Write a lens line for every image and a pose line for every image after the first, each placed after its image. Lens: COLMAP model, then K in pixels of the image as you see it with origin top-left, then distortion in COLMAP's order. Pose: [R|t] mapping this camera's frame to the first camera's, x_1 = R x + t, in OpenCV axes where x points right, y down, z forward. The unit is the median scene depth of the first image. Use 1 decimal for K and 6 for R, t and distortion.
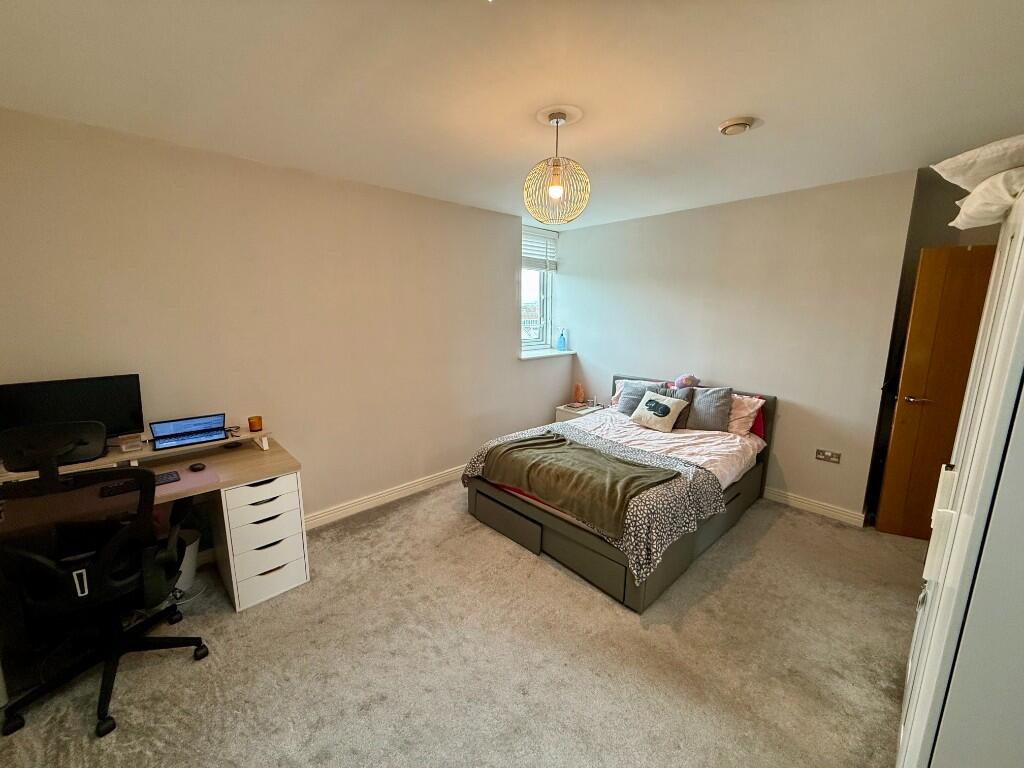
lens RADIAL K [[405.9, 0, 509.3], [0, 405.9, 383.0], [0, 0, 1]] dist [-0.000488, 0.000001]
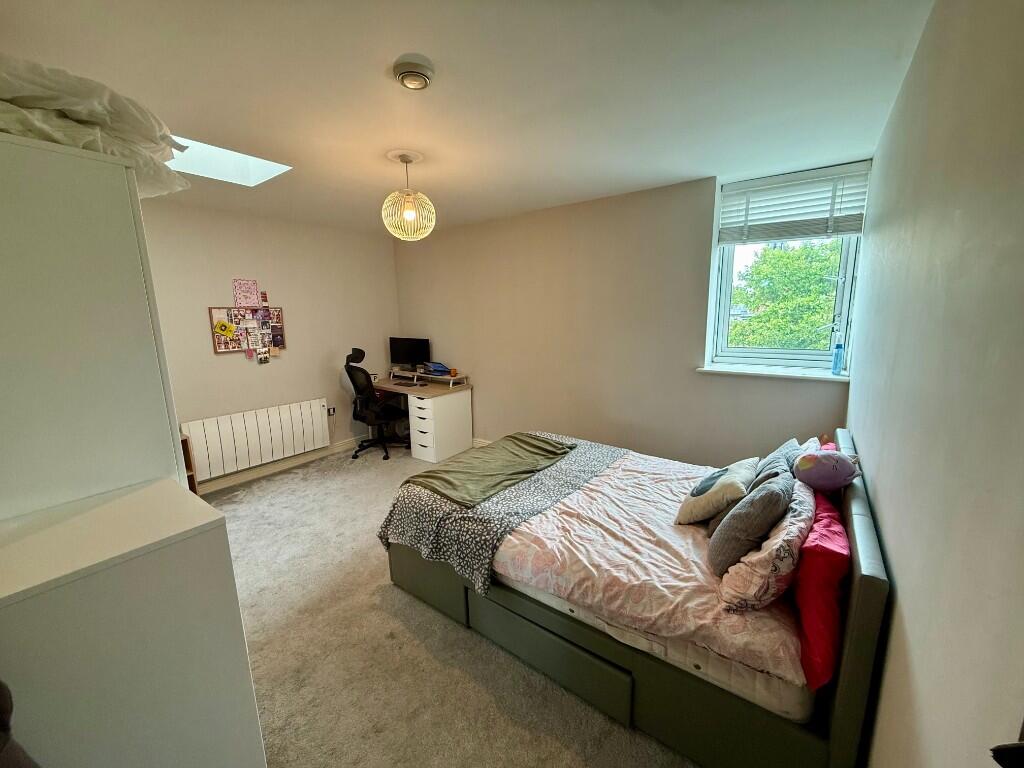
lens RADIAL K [[405.9, 0, 509.5], [0, 405.9, 385.1], [0, 0, 1]] dist [-0.000488, 0.000001]
pose [[0.185147, 0.171808, -0.967576, 0.960676], [-0.162902, 0.976342, 0.142193, -0.115461], [0.969115, 0.131293, 0.208755, 0.716419]]
